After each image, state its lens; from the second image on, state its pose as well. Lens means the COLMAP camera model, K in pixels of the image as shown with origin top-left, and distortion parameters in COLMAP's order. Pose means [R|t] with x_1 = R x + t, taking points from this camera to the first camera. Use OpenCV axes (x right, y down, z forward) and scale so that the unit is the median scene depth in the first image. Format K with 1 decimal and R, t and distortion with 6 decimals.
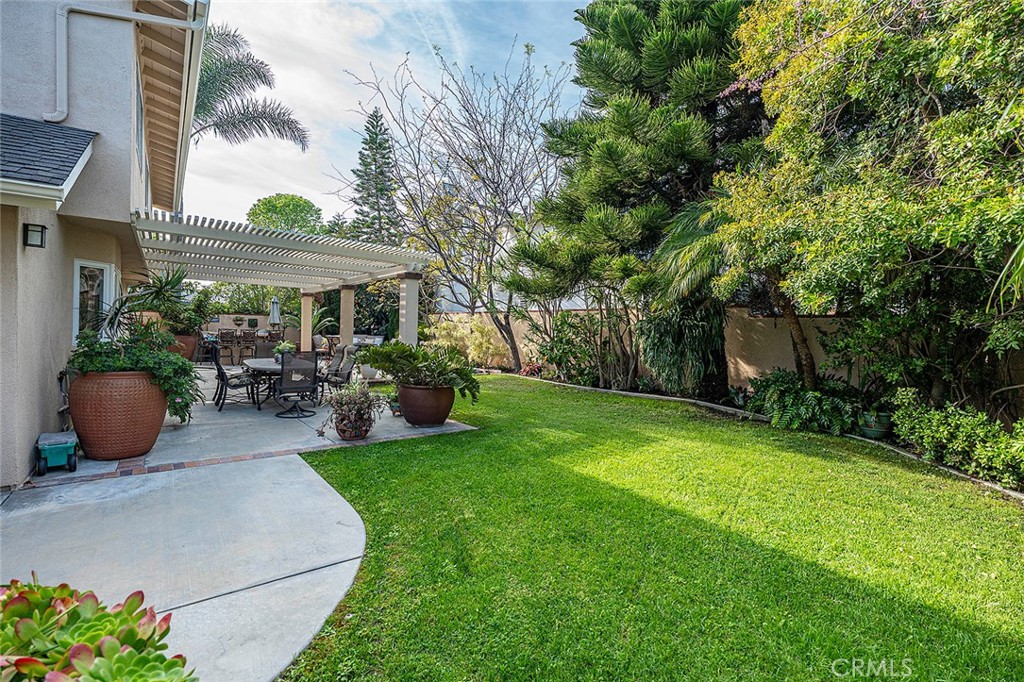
lens RADIAL K [[442.8, 0, 506.4], [0, 442.8, 338.2], [0, 0, 1]] dist [0.001926, 0.000330]
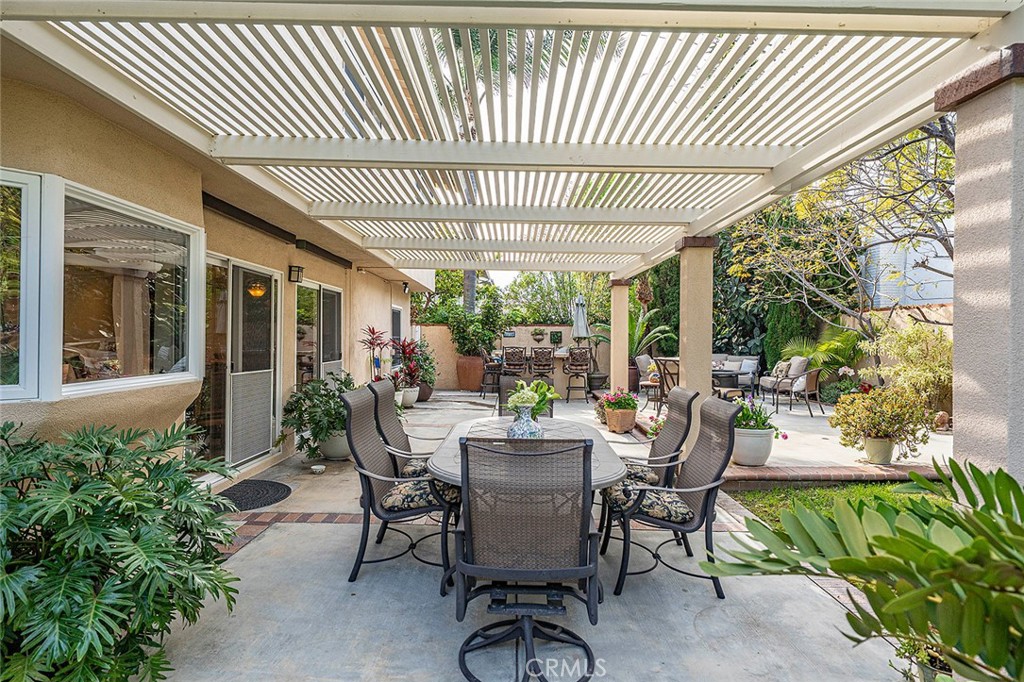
lens RADIAL K [[549.7, 0, 514.7], [0, 549.7, 342.1], [0, 0, 1]] dist [0.005231, -0.000060]
pose [[0.795653, -0.016045, -0.605541, -0.184317], [0.002132, 0.999717, -0.023688, -0.011993], [0.605749, 0.017556, 0.795462, 0.490195]]
